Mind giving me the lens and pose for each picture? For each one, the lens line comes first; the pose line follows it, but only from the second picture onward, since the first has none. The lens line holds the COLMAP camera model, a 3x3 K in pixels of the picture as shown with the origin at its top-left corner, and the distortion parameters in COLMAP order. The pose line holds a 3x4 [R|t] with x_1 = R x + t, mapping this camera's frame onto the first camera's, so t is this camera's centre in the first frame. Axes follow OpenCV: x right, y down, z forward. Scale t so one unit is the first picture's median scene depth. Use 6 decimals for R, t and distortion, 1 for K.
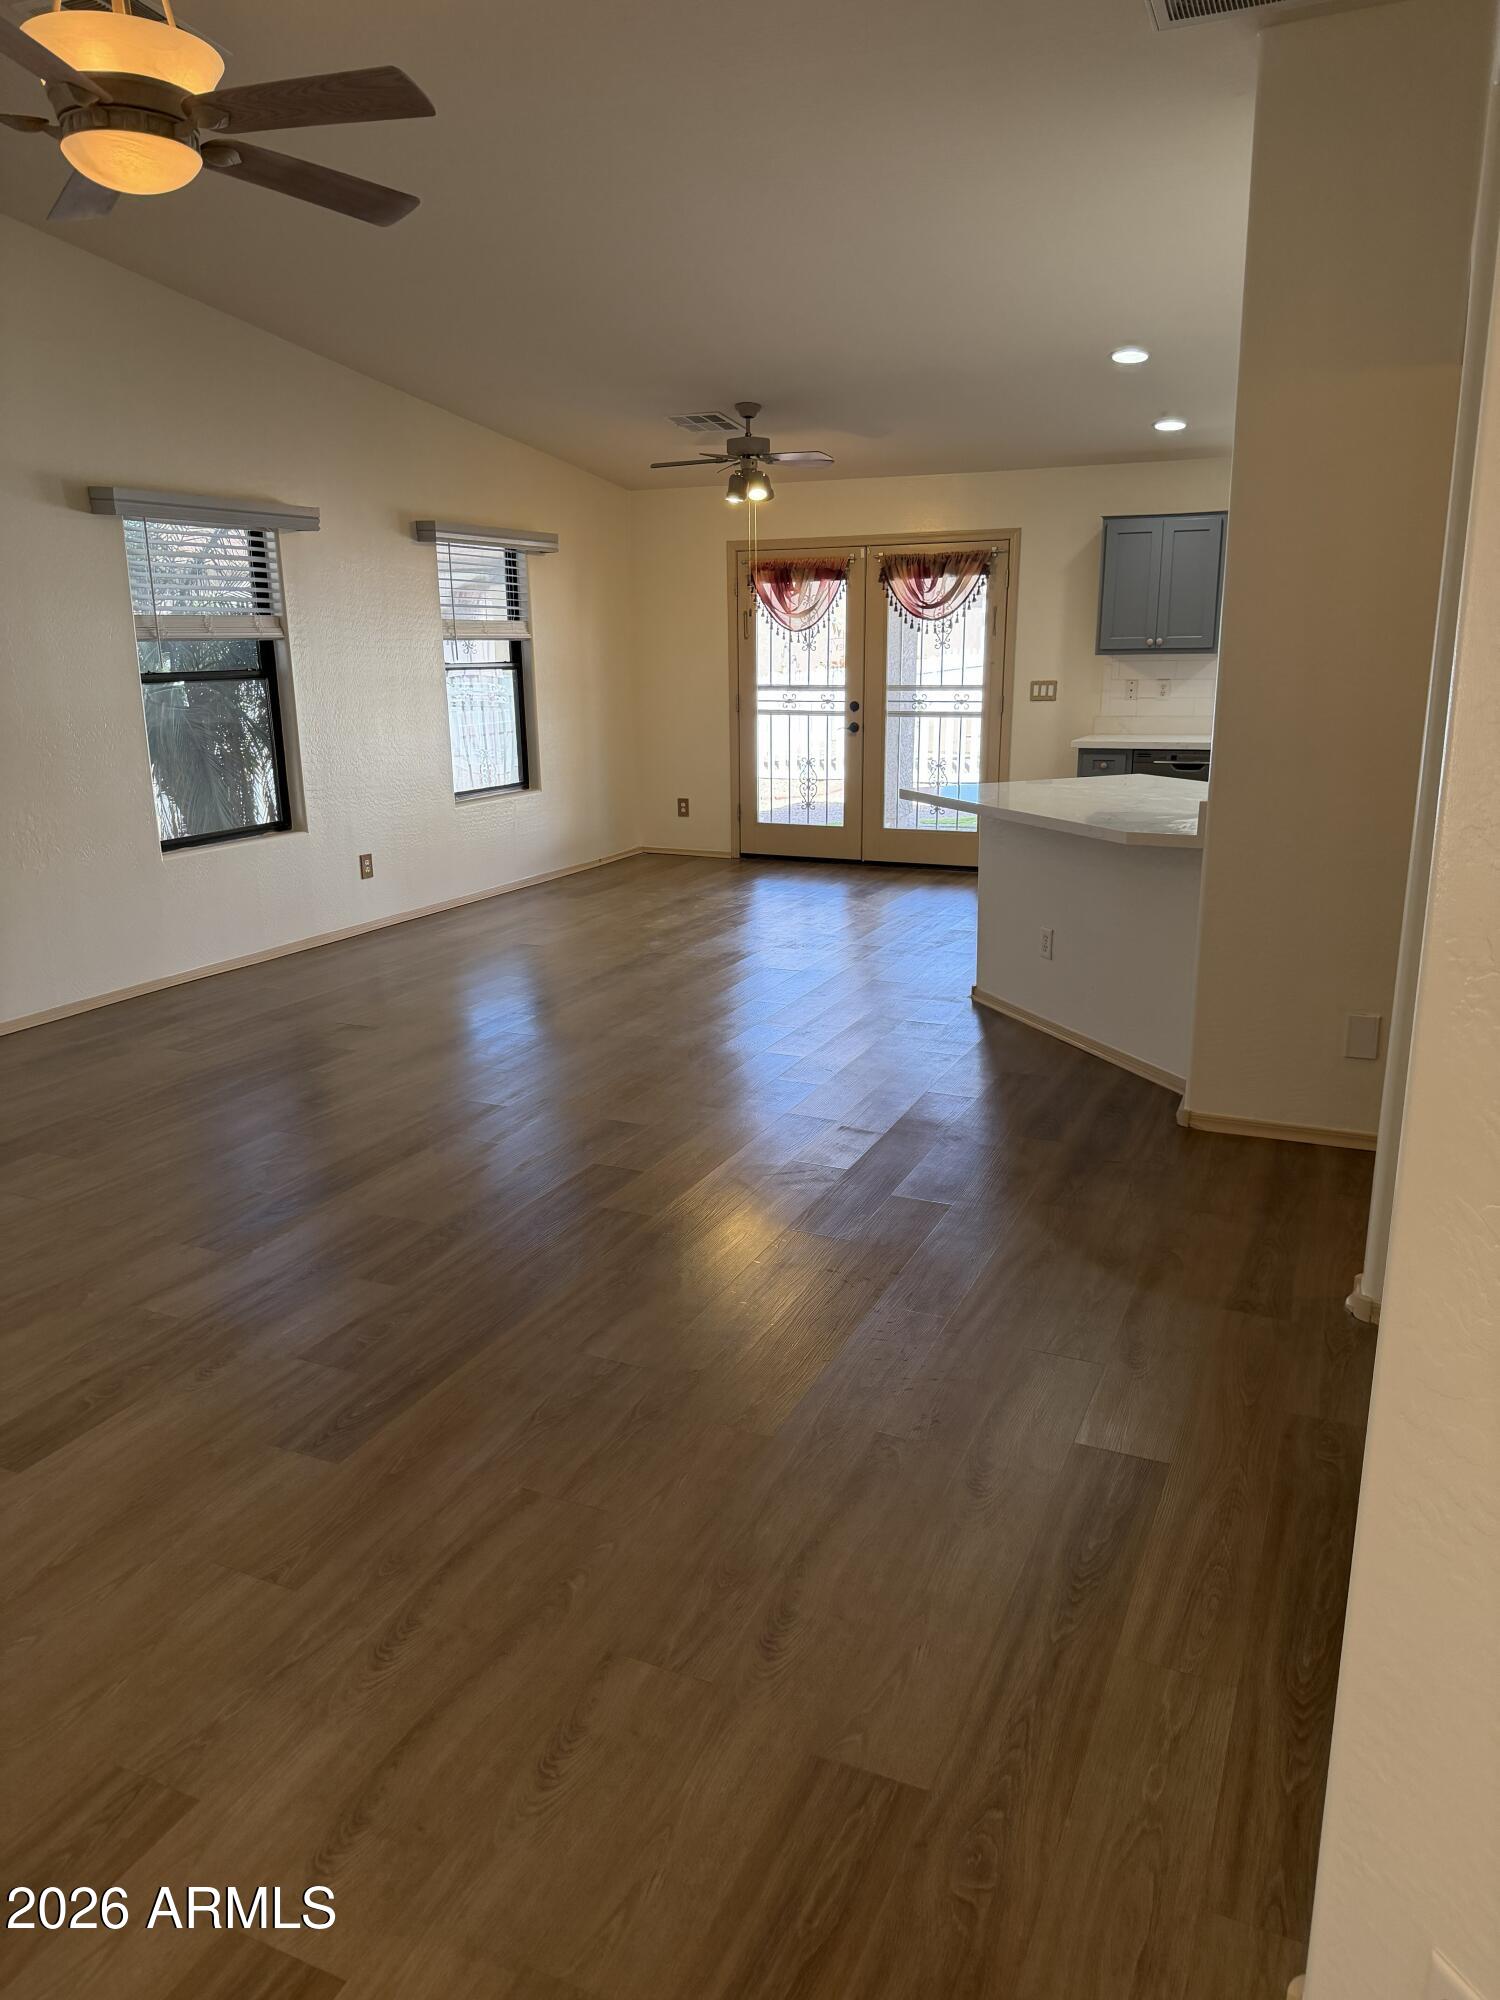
lens RADIAL K [[1408.3, 0, 748.8], [0, 1408.3, 1000.4], [0, 0, 1]] dist [0.047580, -0.048960]
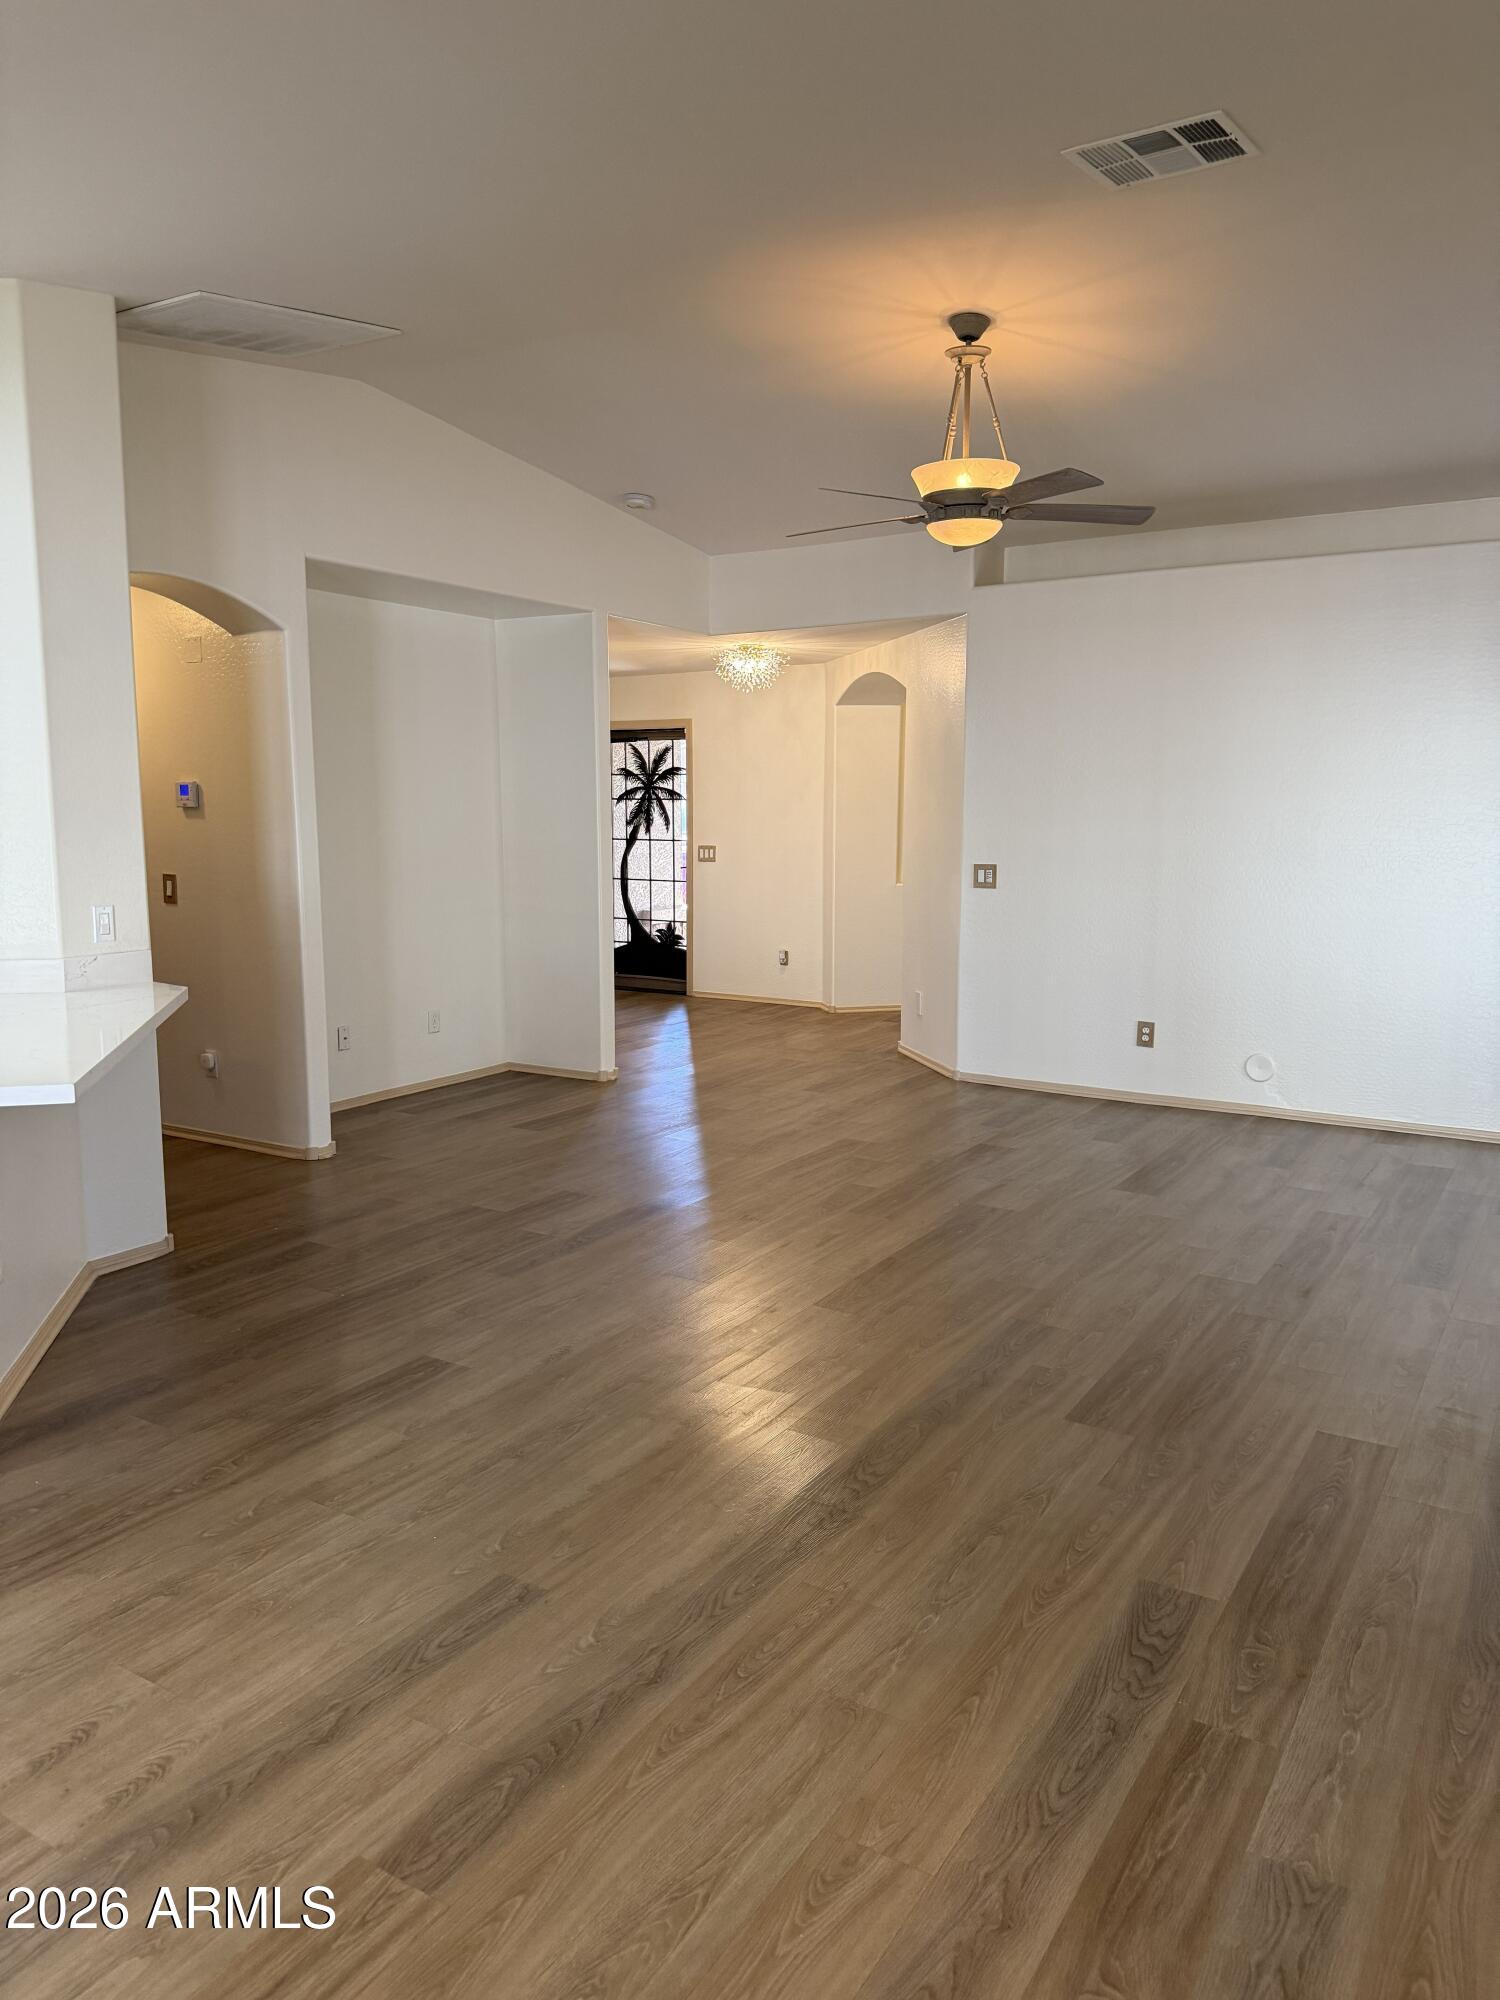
lens RADIAL K [[1408.3, 0, 745.5], [0, 1408.3, 999.1], [0, 0, 1]] dist [0.047580, -0.048960]
pose [[-0.990628, -0.013349, 0.135934, -0.339721], [0.039722, 0.924041, 0.380224, -0.611886], [-0.130684, 0.382060, -0.914851, 2.381489]]
